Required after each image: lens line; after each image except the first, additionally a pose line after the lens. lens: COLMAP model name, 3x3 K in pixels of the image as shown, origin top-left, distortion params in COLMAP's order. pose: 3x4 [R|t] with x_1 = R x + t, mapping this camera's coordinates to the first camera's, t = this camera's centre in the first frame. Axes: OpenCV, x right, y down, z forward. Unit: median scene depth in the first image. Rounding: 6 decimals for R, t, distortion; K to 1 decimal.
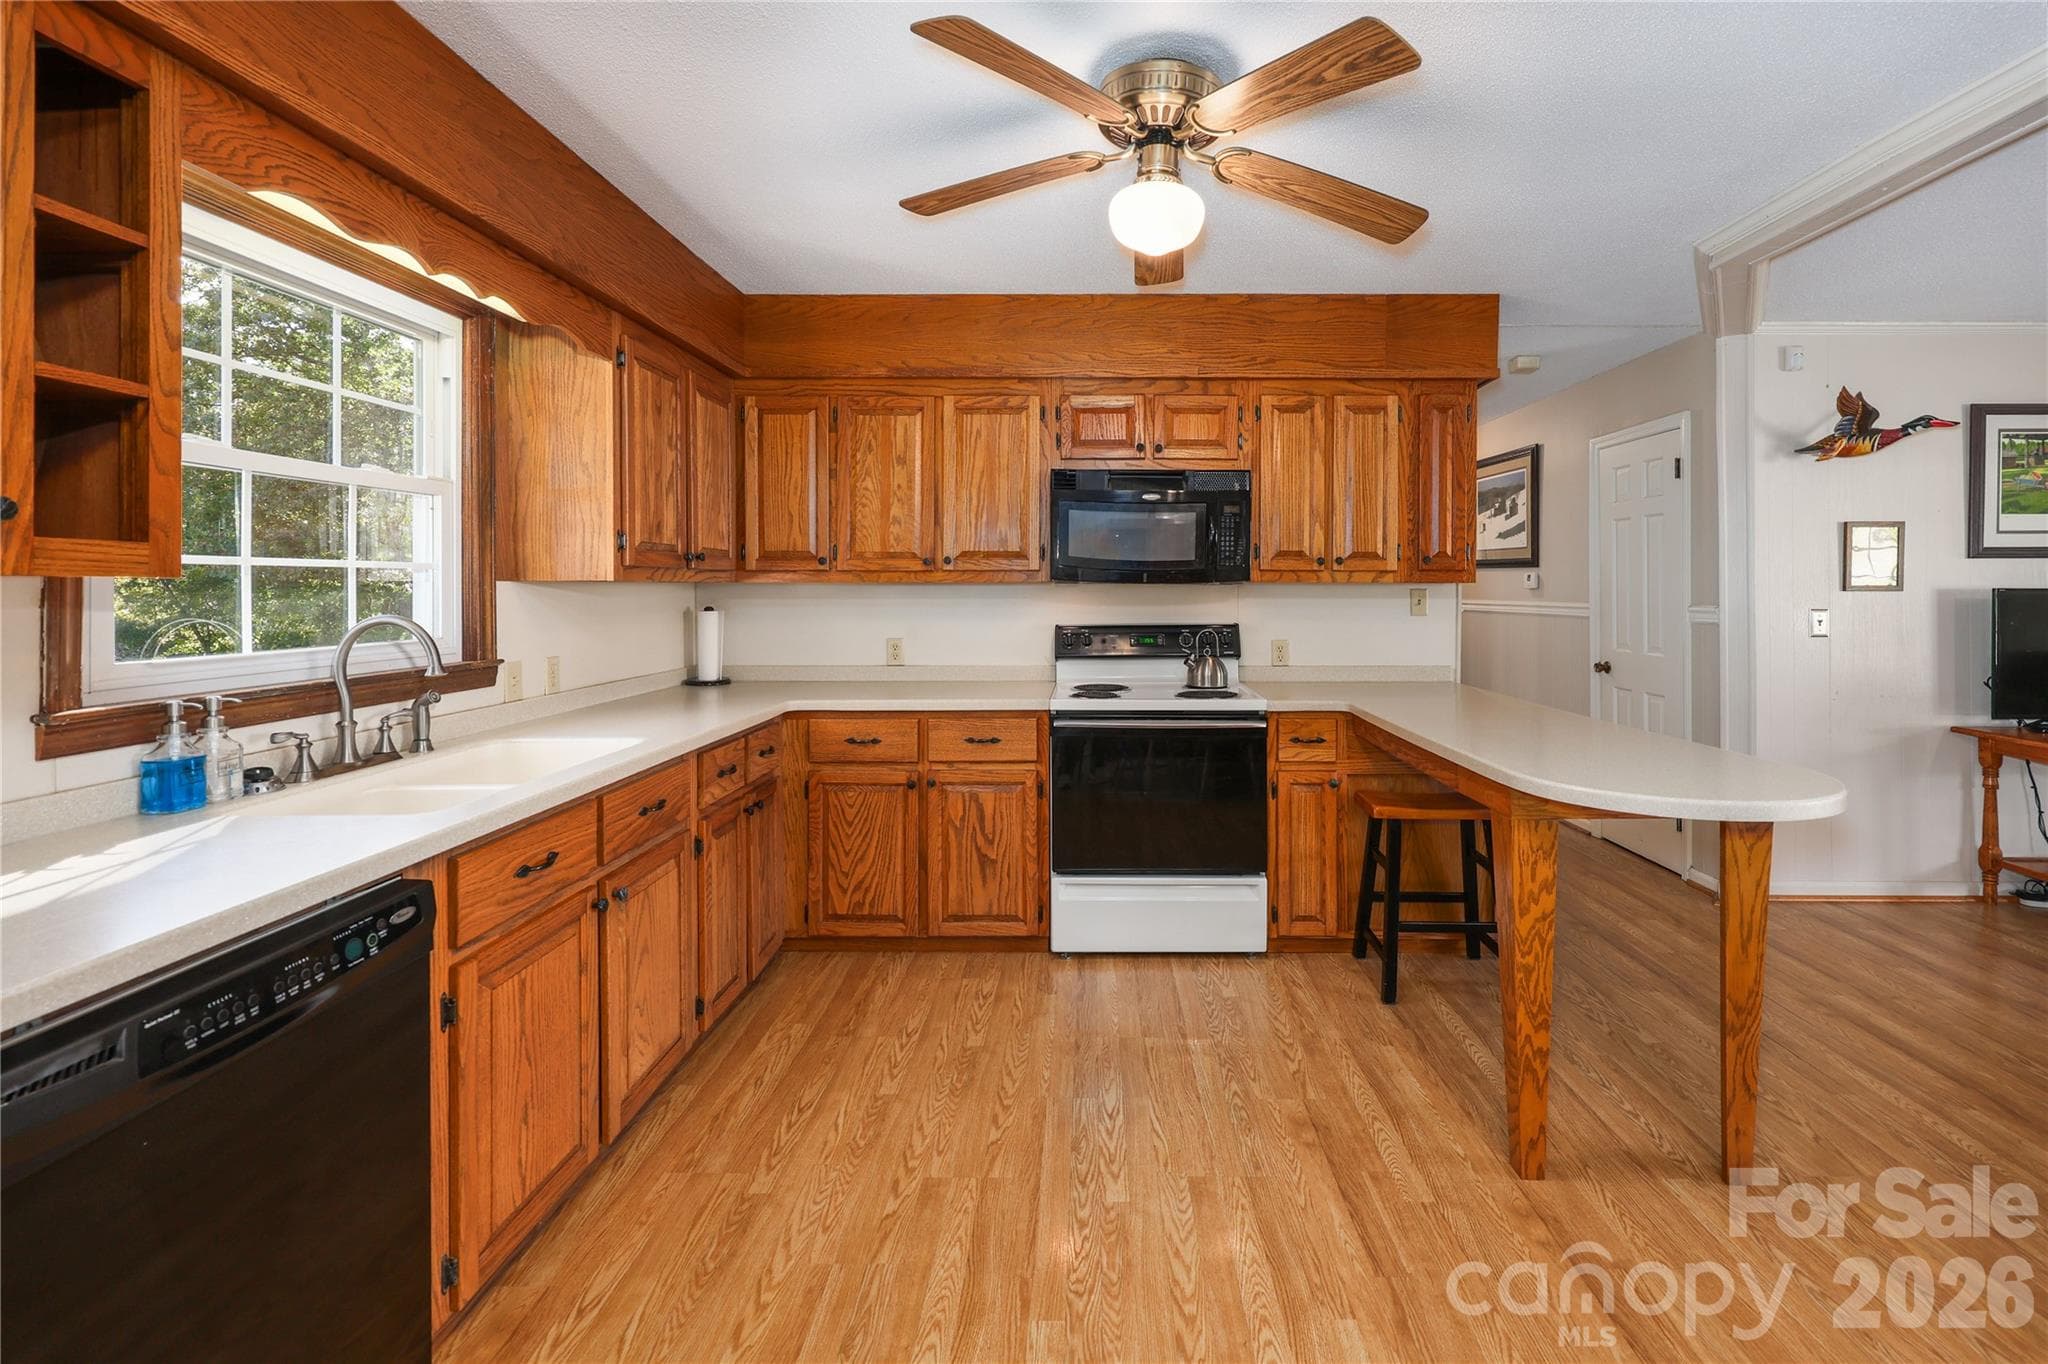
lens RADIAL K [[811.6, 0, 1102.2], [0, 811.6, 591.2], [0, 0, 1]] dist [0.001587, 0.000072]
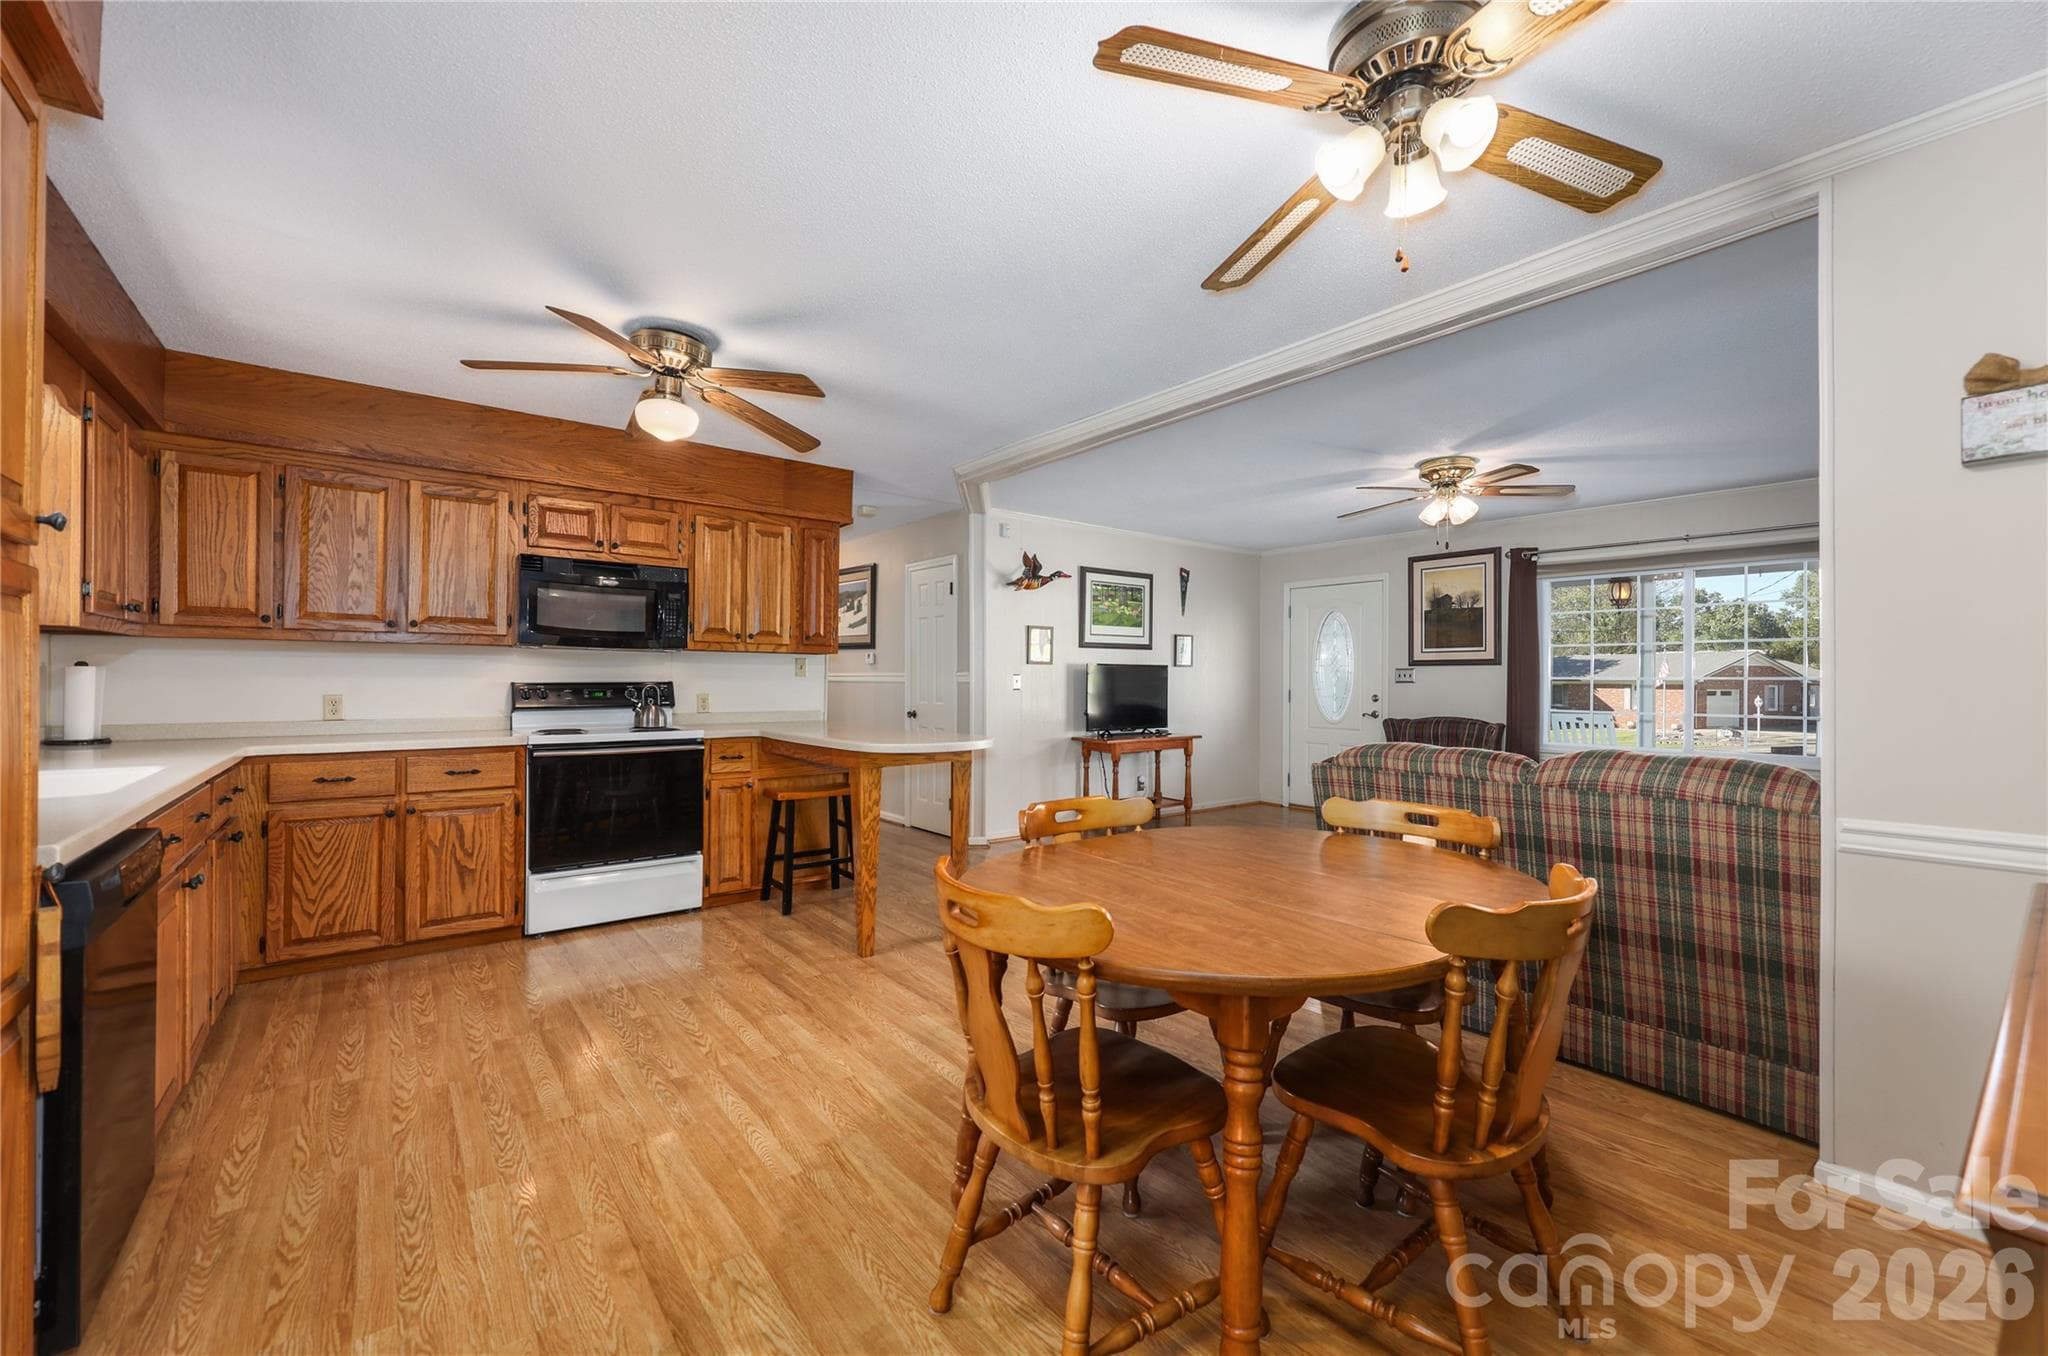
lens RADIAL K [[788.5, 0, 1016.7], [0, 788.5, 657.8], [0, 0, 1]] dist [0.002634, 0.000274]
pose [[0.784496, 0.018507, 0.619857, -0.212944], [-0.001628, 0.999613, -0.027785, 0.040174], [-0.620131, 0.020788, 0.784223, -0.406387]]
